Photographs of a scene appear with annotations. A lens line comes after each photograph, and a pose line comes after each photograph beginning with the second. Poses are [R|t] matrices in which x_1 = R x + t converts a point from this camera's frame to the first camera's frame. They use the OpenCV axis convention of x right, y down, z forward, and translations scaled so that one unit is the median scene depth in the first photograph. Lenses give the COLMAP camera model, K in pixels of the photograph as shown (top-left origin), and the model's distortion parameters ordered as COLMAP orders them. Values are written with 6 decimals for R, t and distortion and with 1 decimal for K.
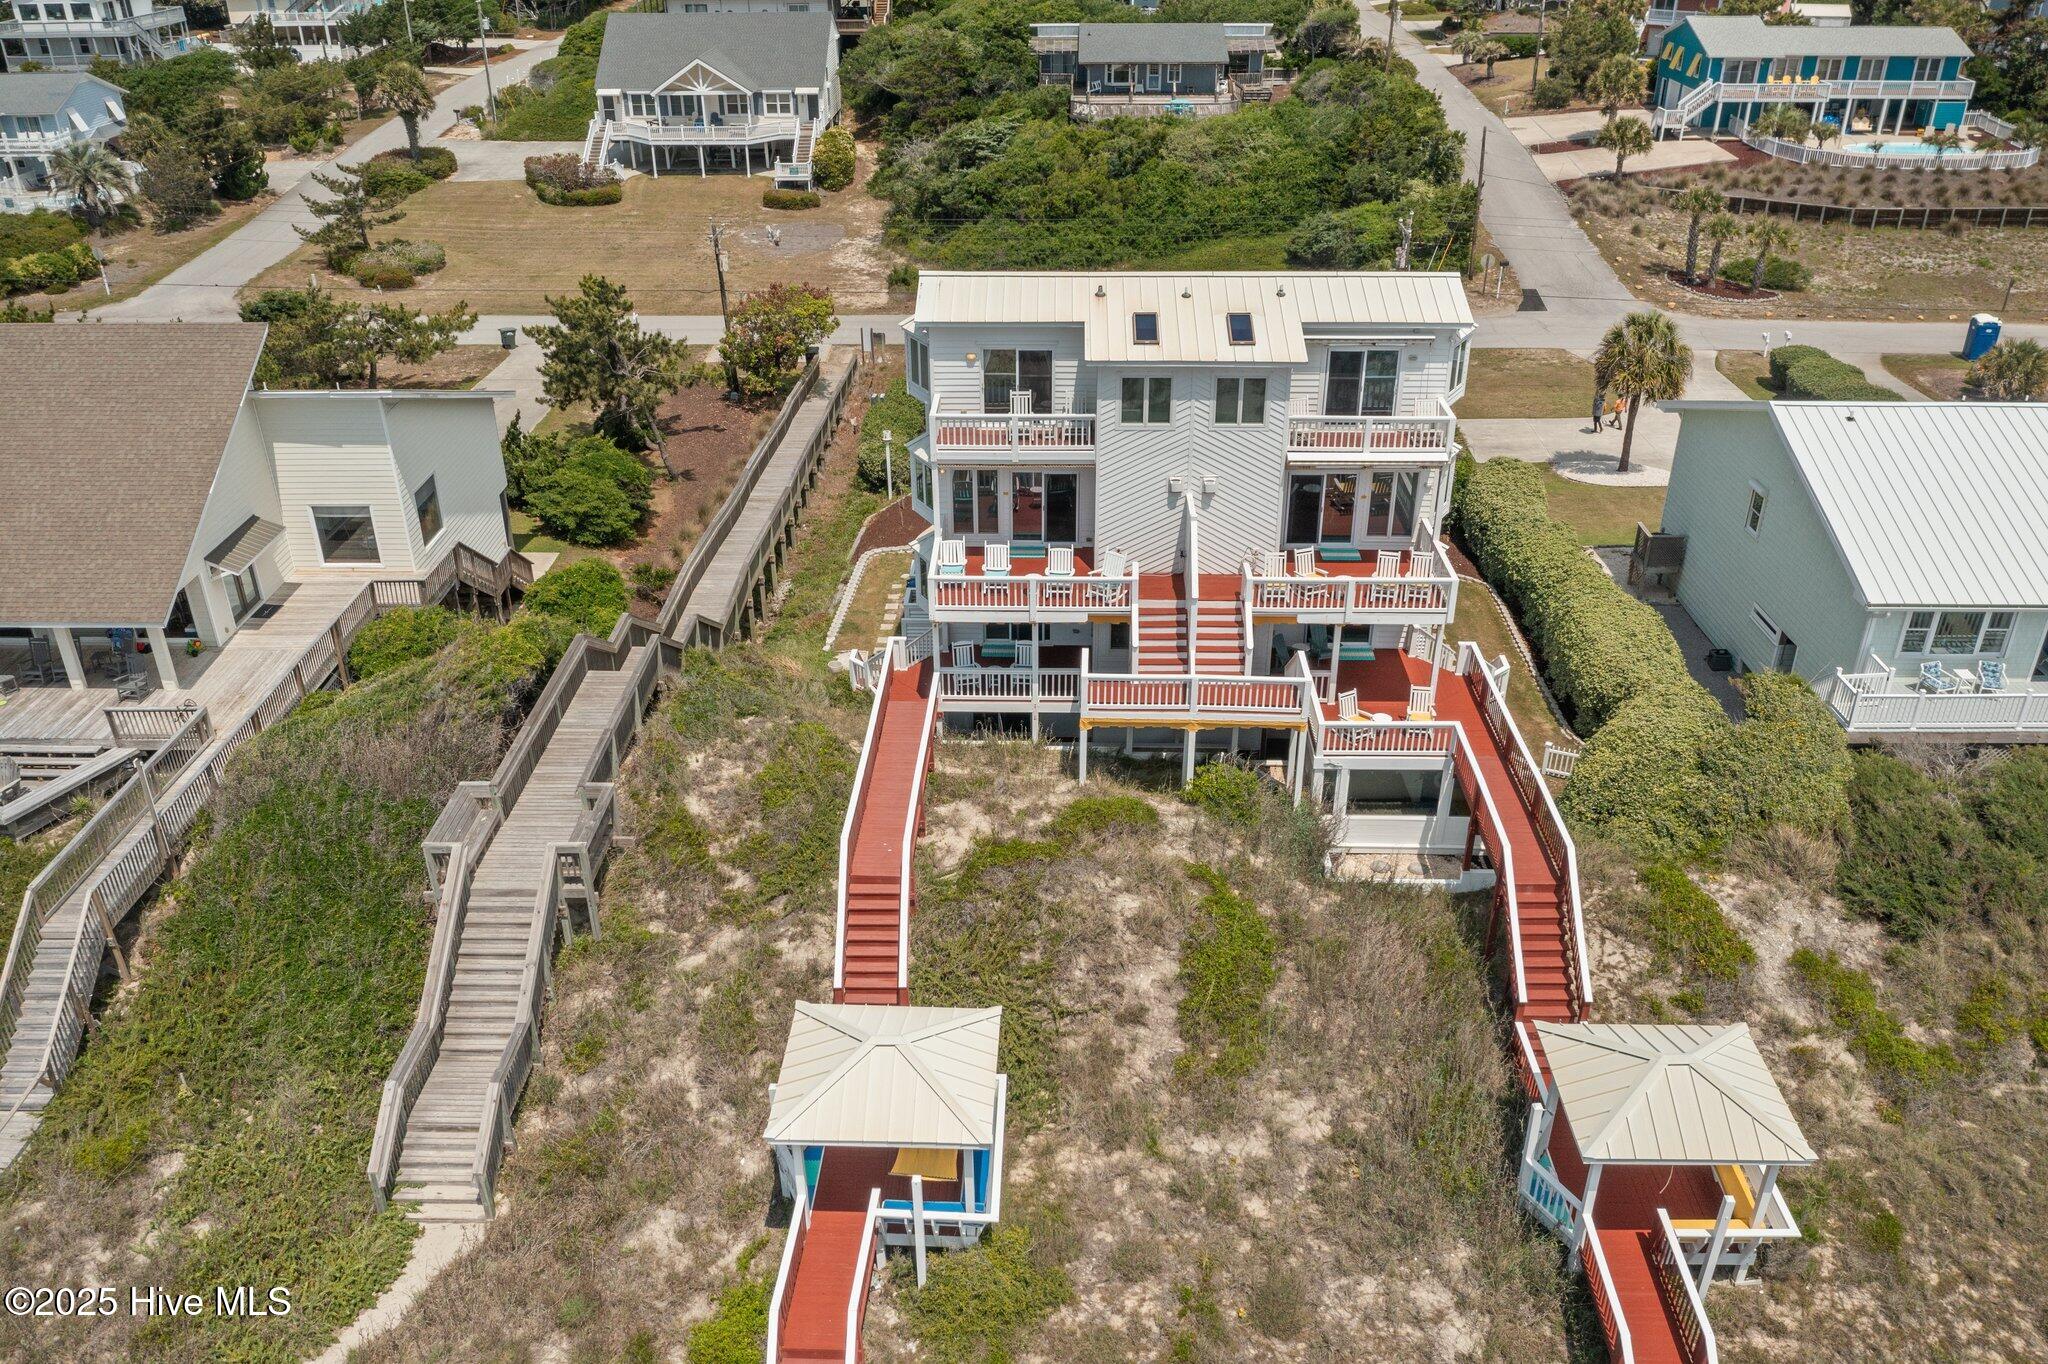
lens RADIAL K [[1636.0, 0, 1024.0], [0, 1636.0, 682.0], [0, 0, 1]] dist [-0.003118, -0.001663]
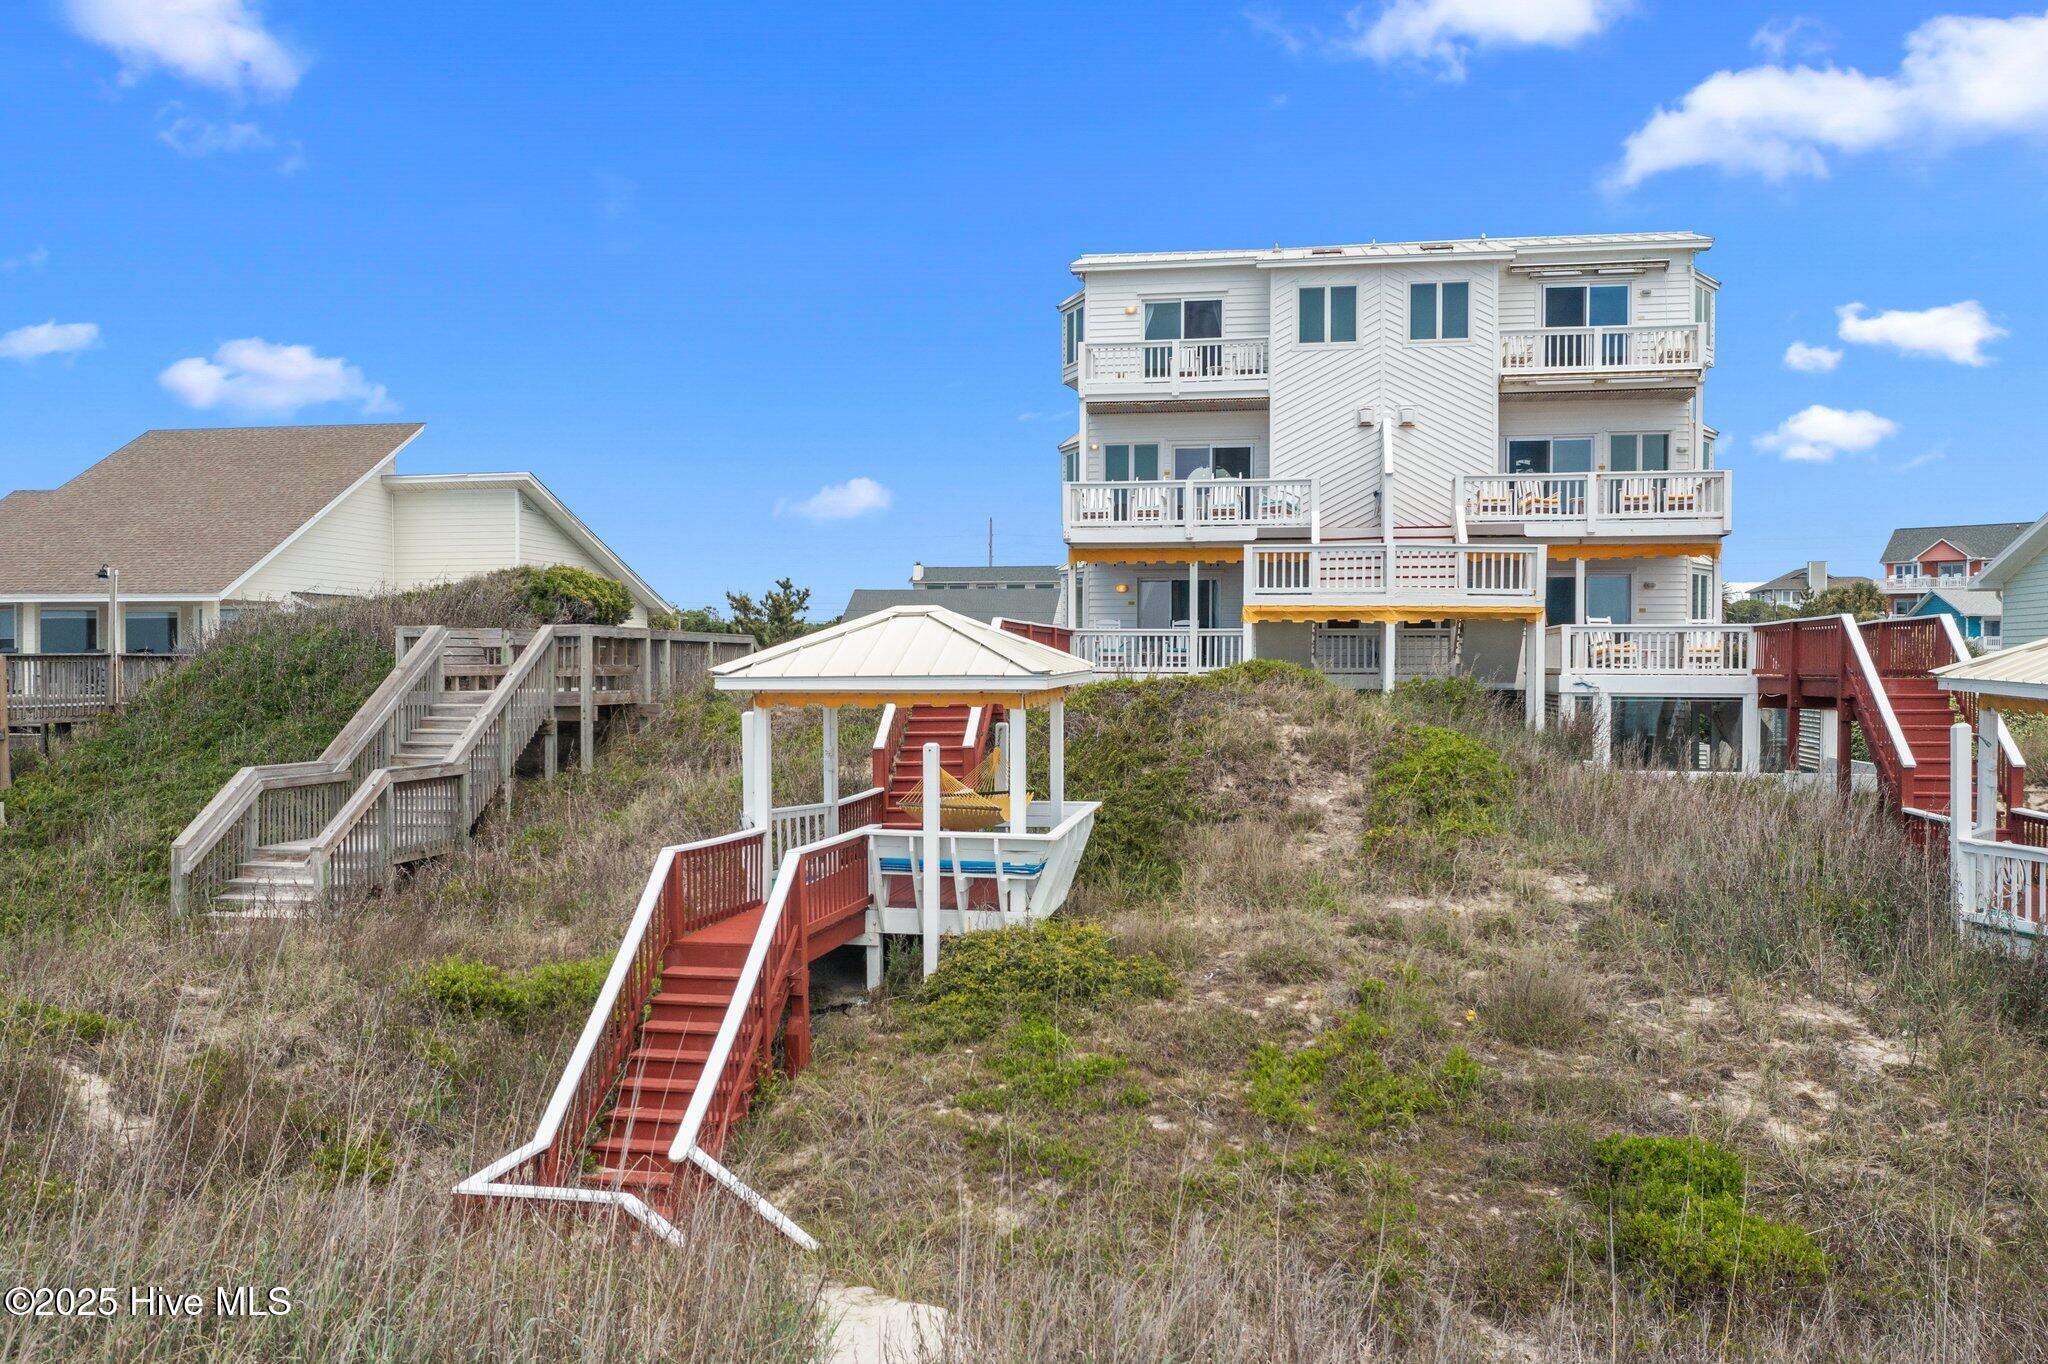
lens RADIAL K [[1644.9, 0, 1024.0], [0, 1644.9, 682.0], [0, 0, 1]] dist [-0.015648, -0.003288]
pose [[0.988901, 0.011569, -0.148124, 0.046748], [-0.082215, 0.873025, -0.480696, 0.427897], [0.123754, 0.487538, 0.864287, 0.323153]]
